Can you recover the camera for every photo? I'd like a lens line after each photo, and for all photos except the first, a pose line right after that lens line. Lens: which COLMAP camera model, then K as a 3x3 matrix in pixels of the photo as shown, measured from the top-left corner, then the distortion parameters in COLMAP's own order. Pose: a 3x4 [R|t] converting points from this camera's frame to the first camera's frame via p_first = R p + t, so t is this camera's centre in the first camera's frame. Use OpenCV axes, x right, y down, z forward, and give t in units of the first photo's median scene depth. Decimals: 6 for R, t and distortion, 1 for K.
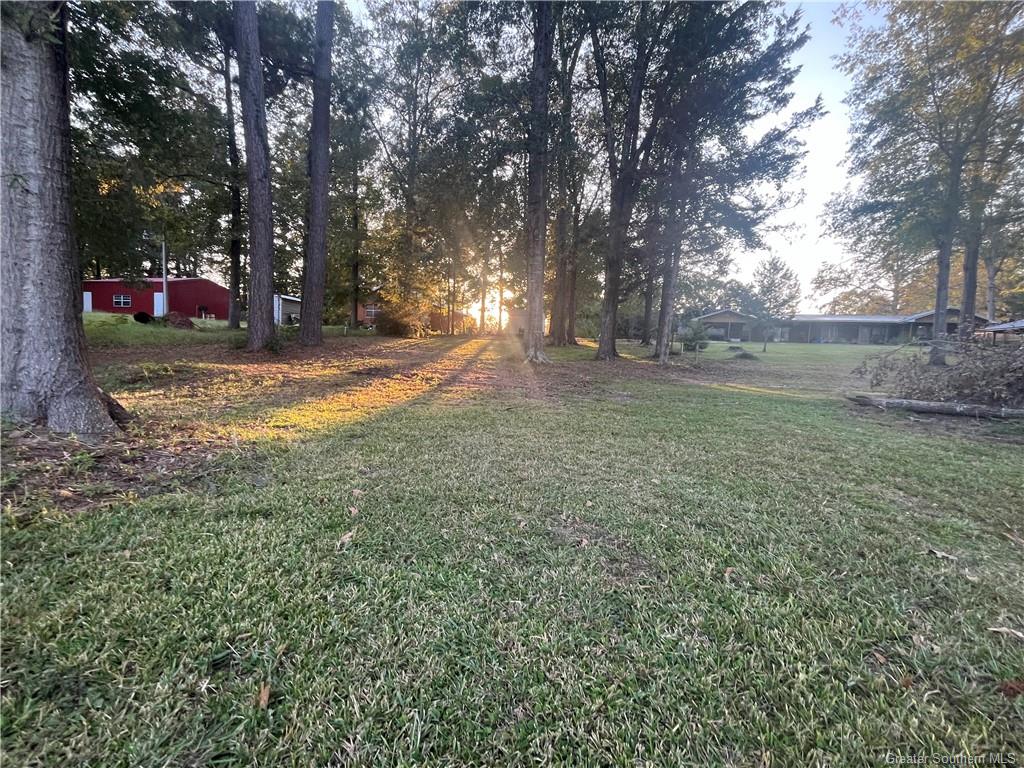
lens RADIAL K [[456.6, 0, 516.8], [0, 456.6, 395.7], [0, 0, 1]] dist [-0.029516, -0.000034]
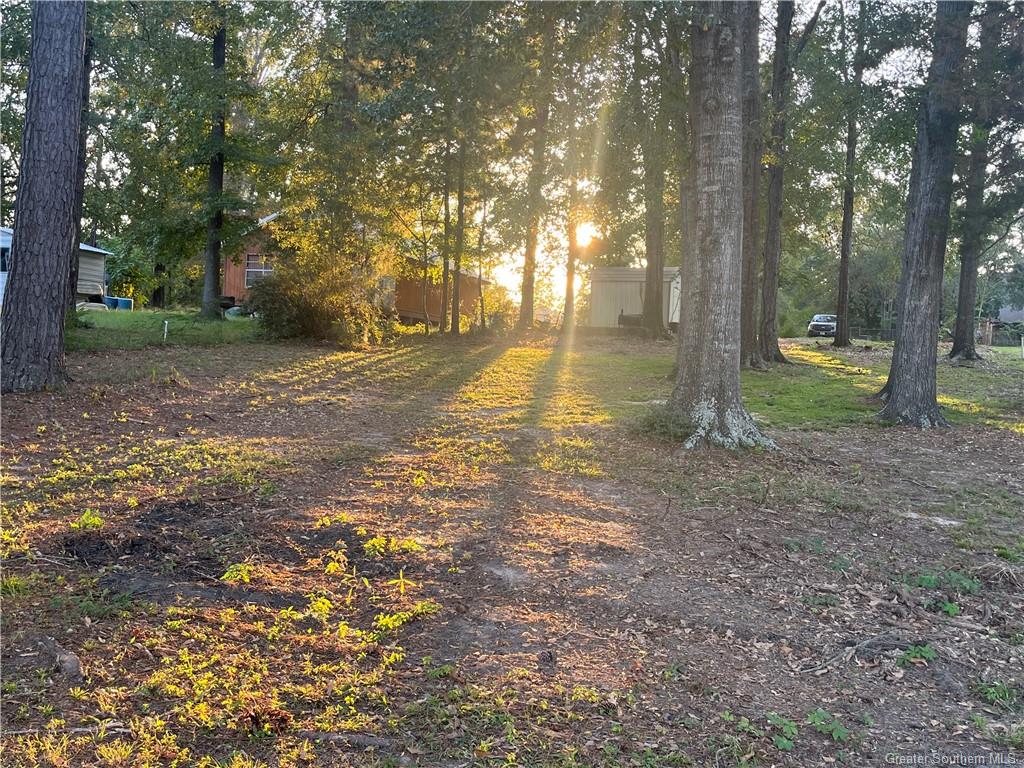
lens RADIAL K [[1002.3, 0, 507.9], [0, 1002.3, 389.5], [0, 0, 1]] dist [0.026610, 0.000000]
pose [[0.996626, 0.005497, -0.081889, -0.022658], [-0.010580, 0.998035, -0.061760, -0.030525], [0.081388, 0.062418, 0.994726, 0.137053]]
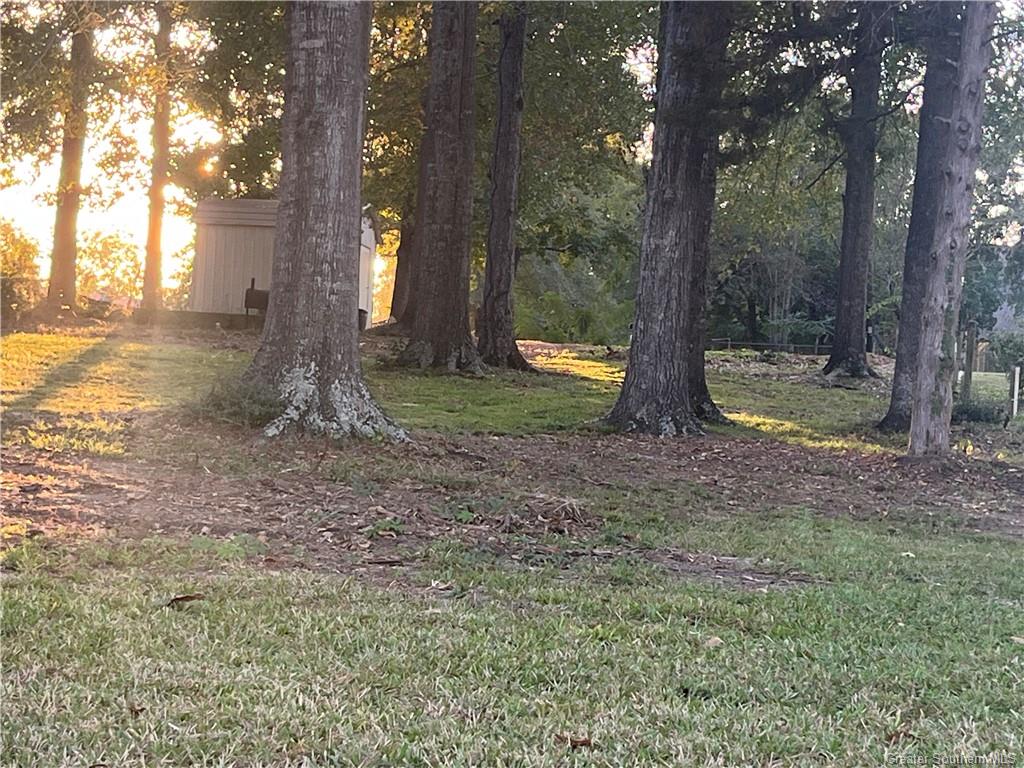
lens RADIAL K [[2216.0, 0, 510.2], [0, 2216.0, 384.5], [0, 0, 1]] dist [0.130863, 0.000000]
pose [[0.992215, 0.019094, 0.123066, 0.000686], [-0.005204, 0.993670, -0.112214, 0.008177], [-0.124429, 0.110700, 0.986034, -0.000318]]
